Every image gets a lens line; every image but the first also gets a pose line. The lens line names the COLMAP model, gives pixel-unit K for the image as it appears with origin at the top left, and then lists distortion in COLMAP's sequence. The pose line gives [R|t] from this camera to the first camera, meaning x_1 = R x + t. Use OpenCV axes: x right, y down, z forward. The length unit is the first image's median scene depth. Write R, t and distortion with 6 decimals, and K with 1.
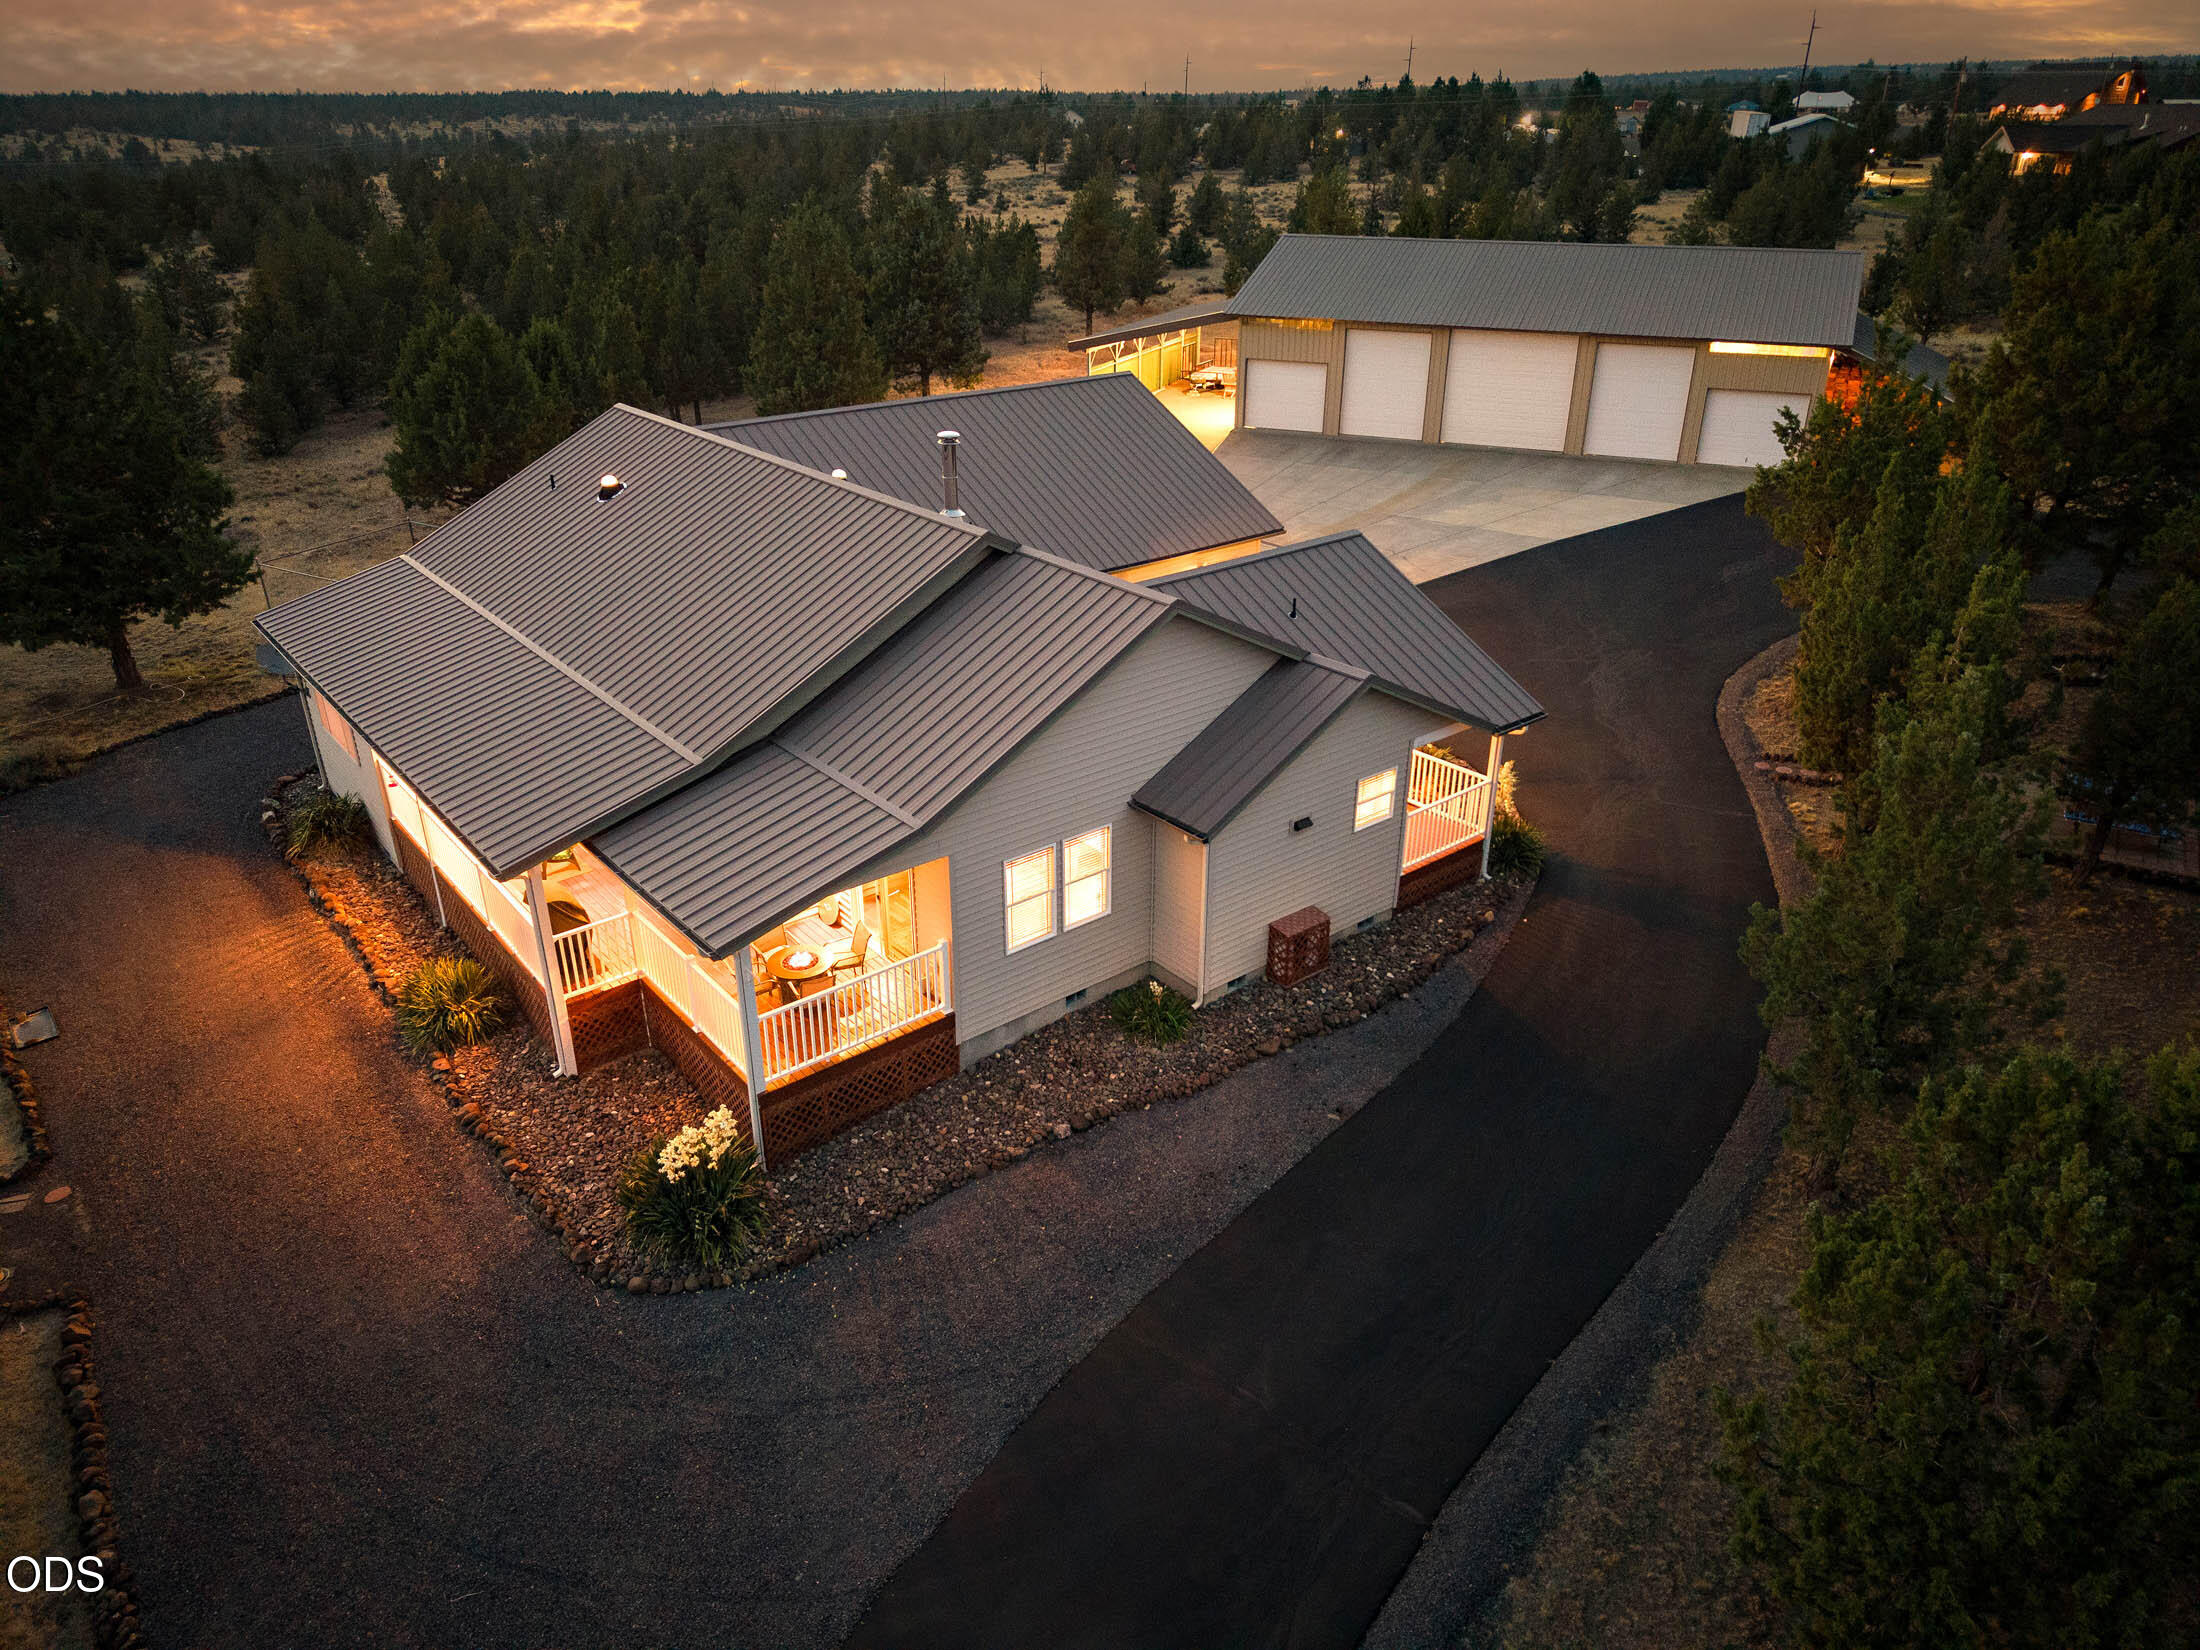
lens RADIAL K [[1475.7, 0, 1101.0], [0, 1475.7, 824.2], [0, 0, 1]] dist [0.011448, -0.008248]
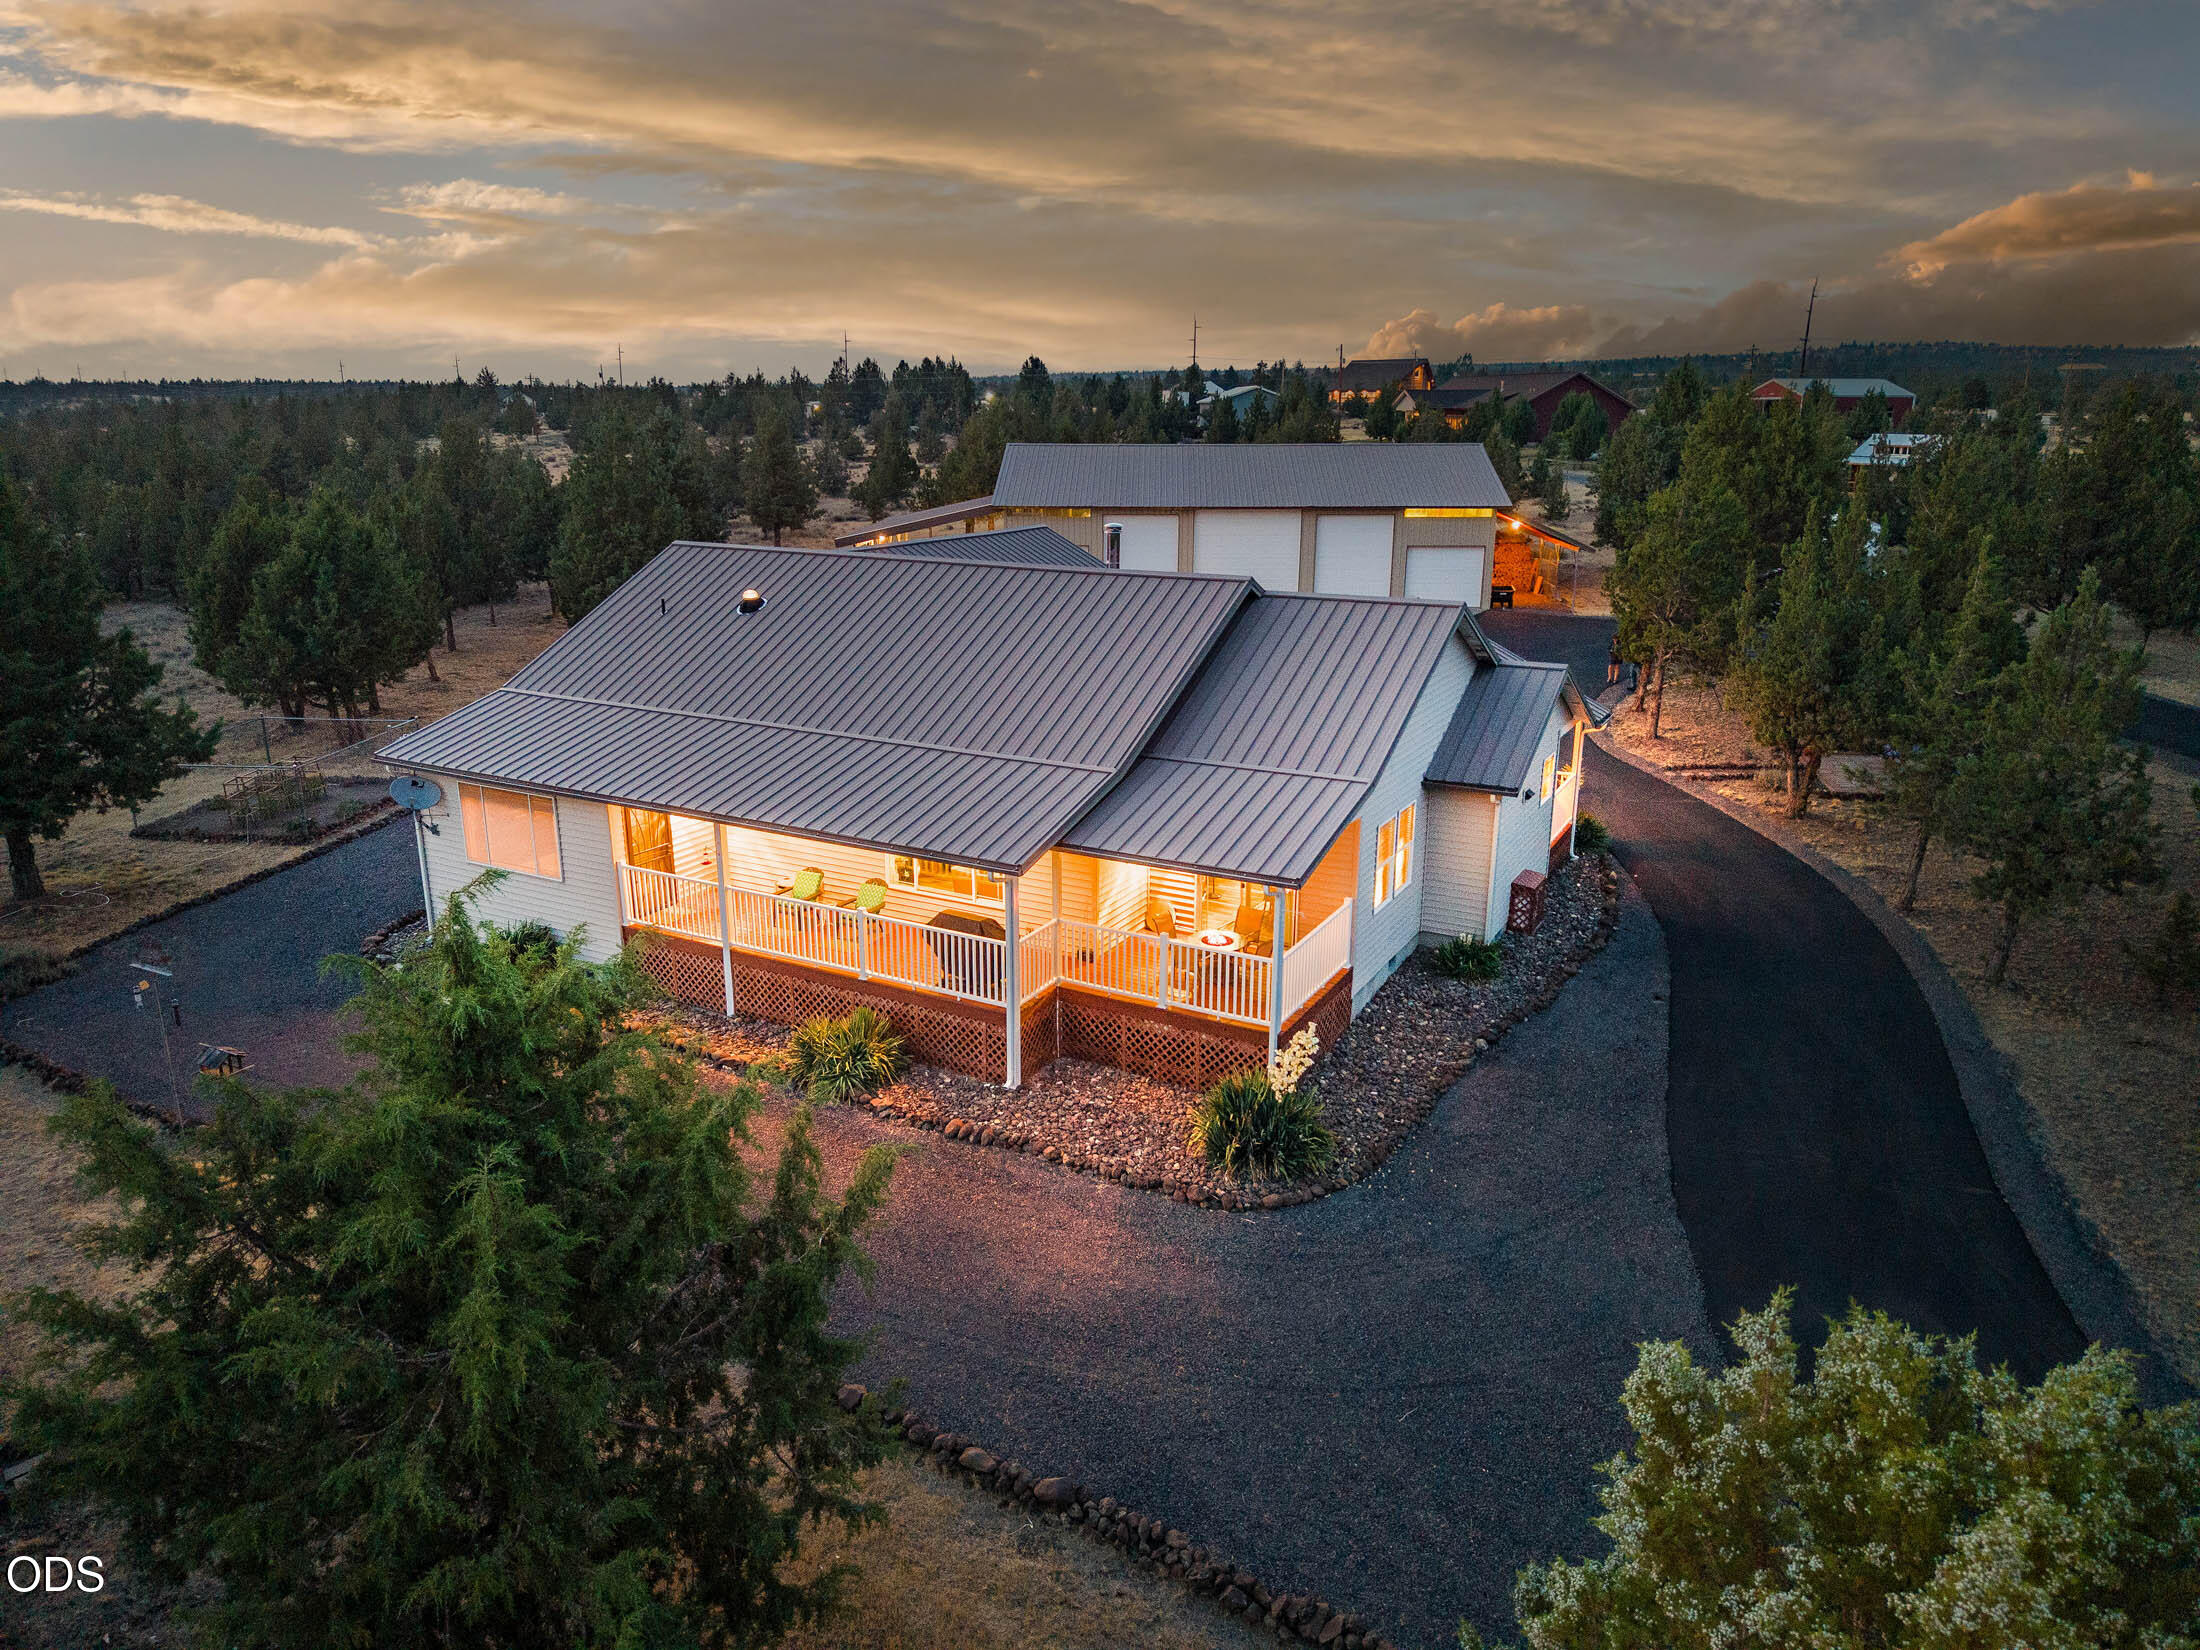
lens RADIAL K [[1470.8, 0, 1100.0], [0, 1470.8, 825.0], [0, 0, 1]] dist [0.033244, -0.043224]
pose [[0.927674, -0.100533, 0.359604, -0.620228], [0.161066, 0.976605, -0.142480, 0.139011], [-0.336867, 0.190095, 0.922163, 0.001295]]
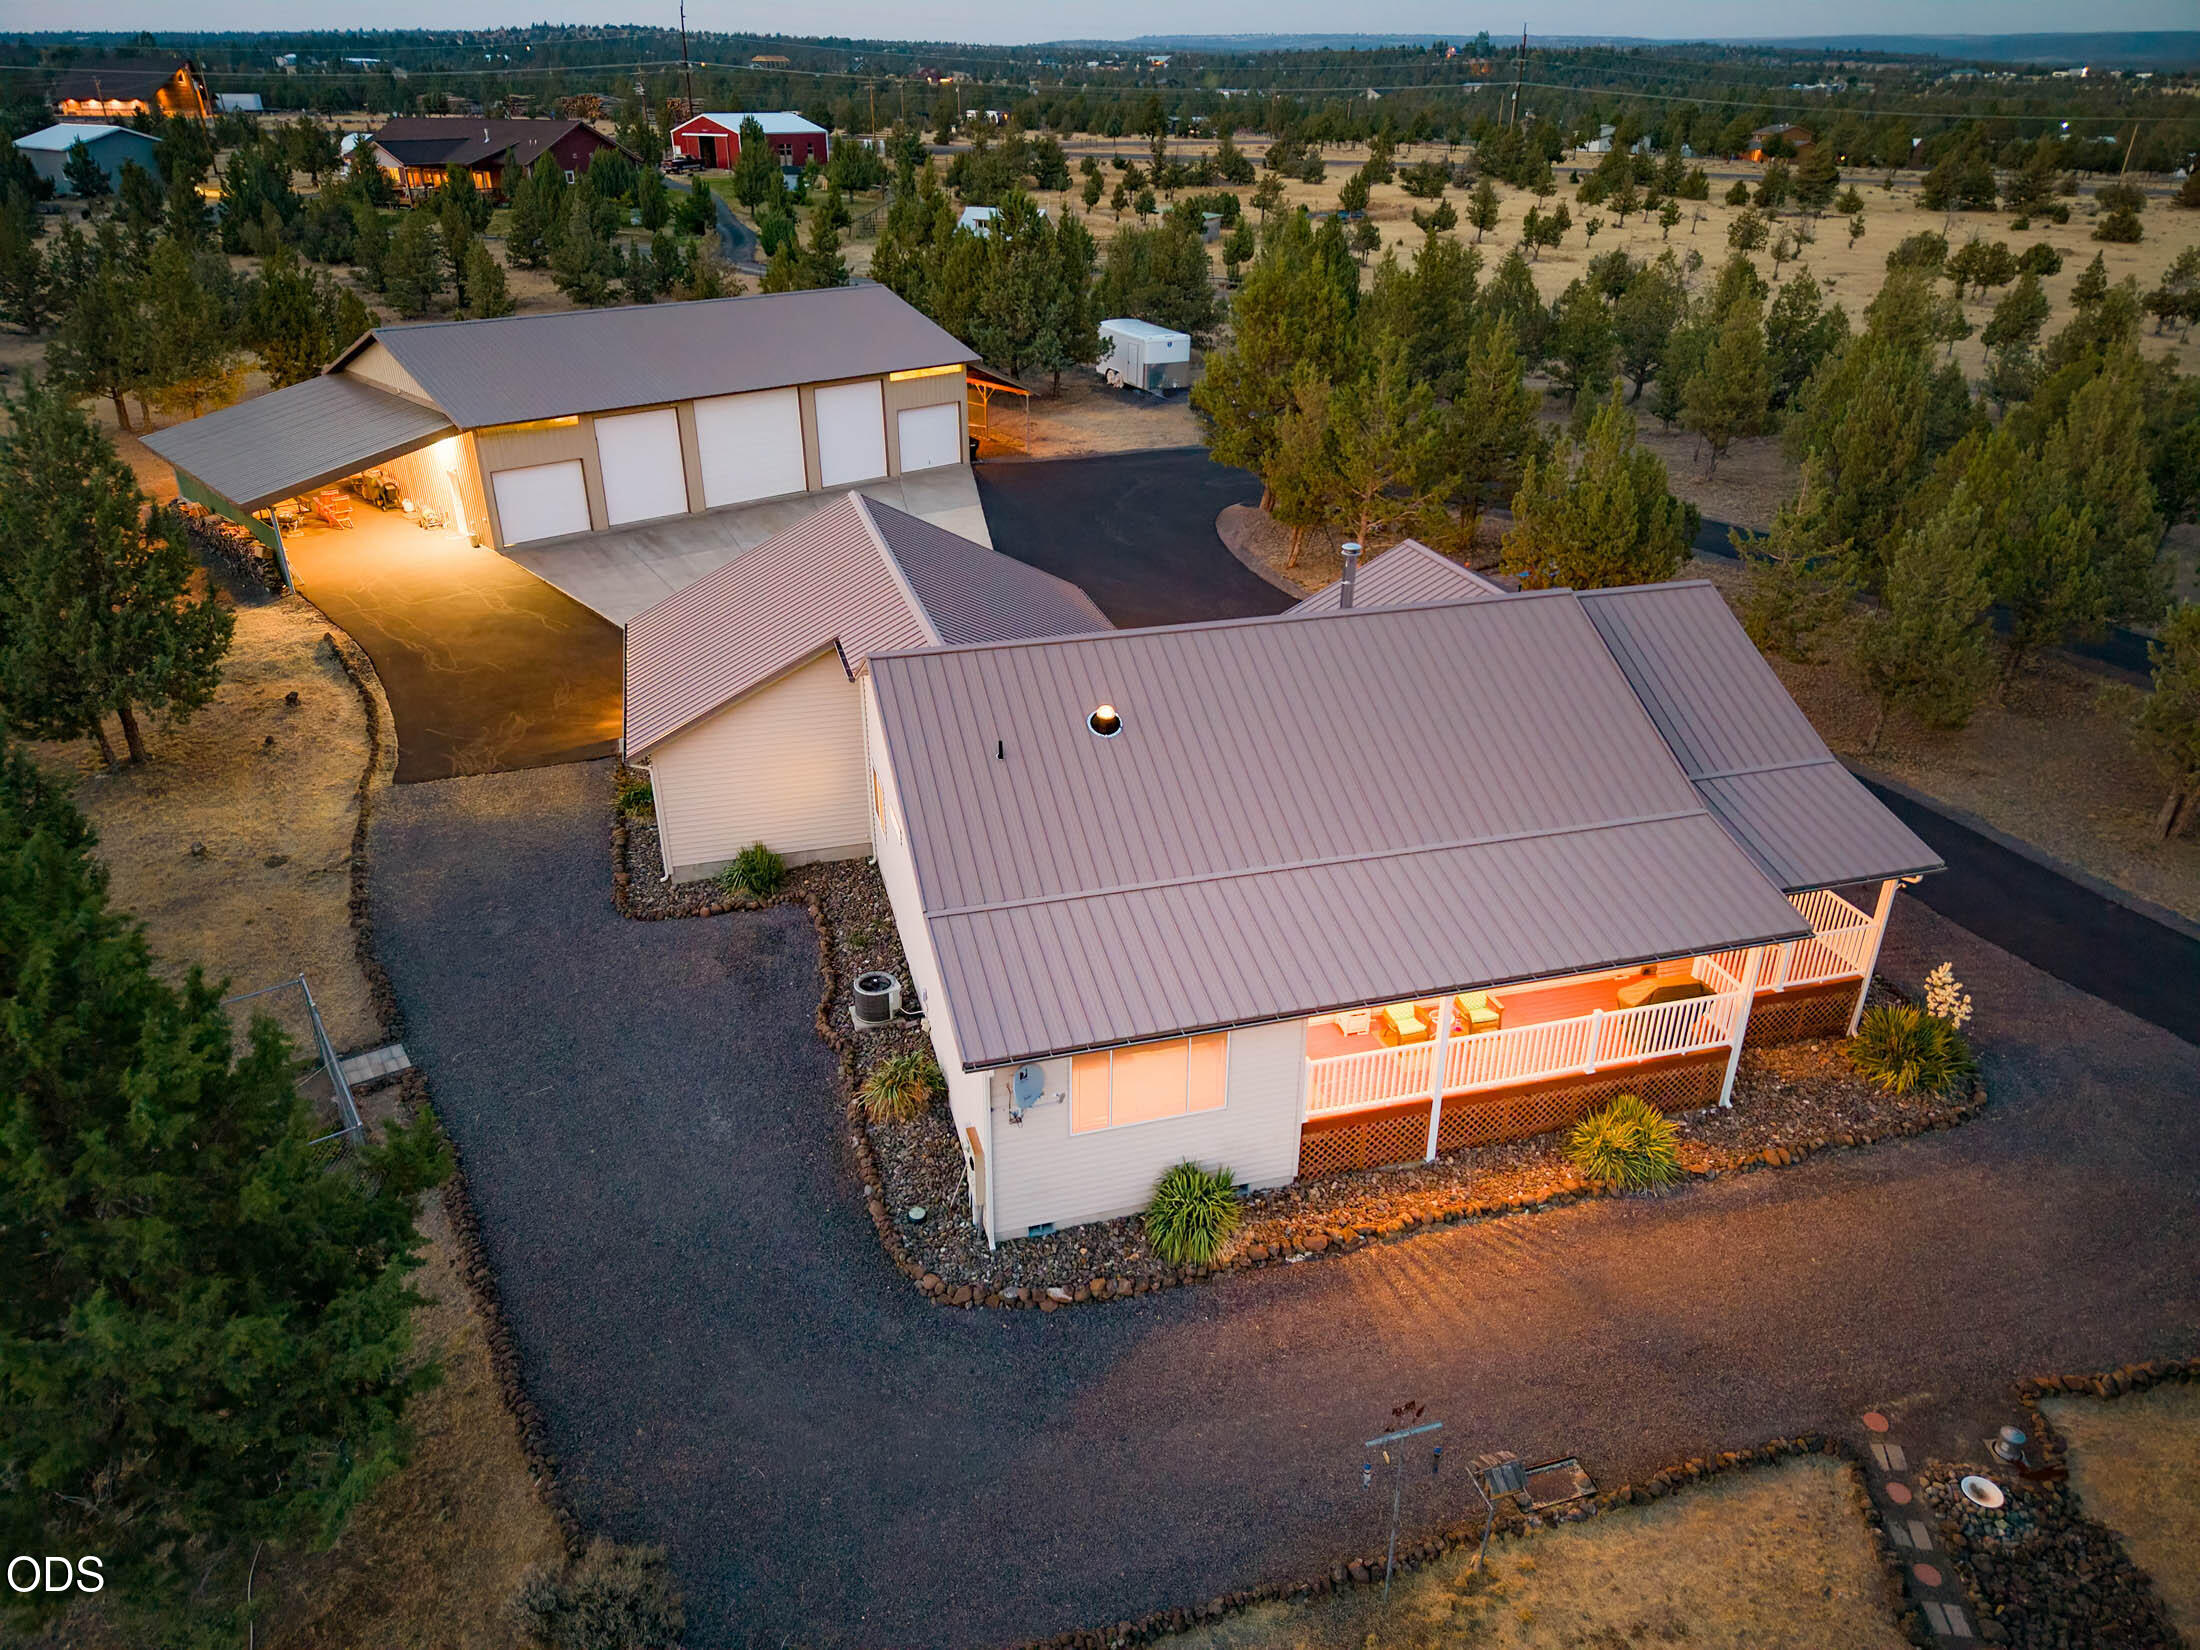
lens RADIAL K [[1472.5, 0, 1100.0], [0, 1472.5, 825.0], [0, 0, 1]] dist [0.019755, -0.017896]
pose [[0.391694, -0.405720, 0.825813, -1.365413], [0.394142, 0.884998, 0.247850, -0.490028], [-0.831401, 0.228406, 0.506560, 0.724766]]
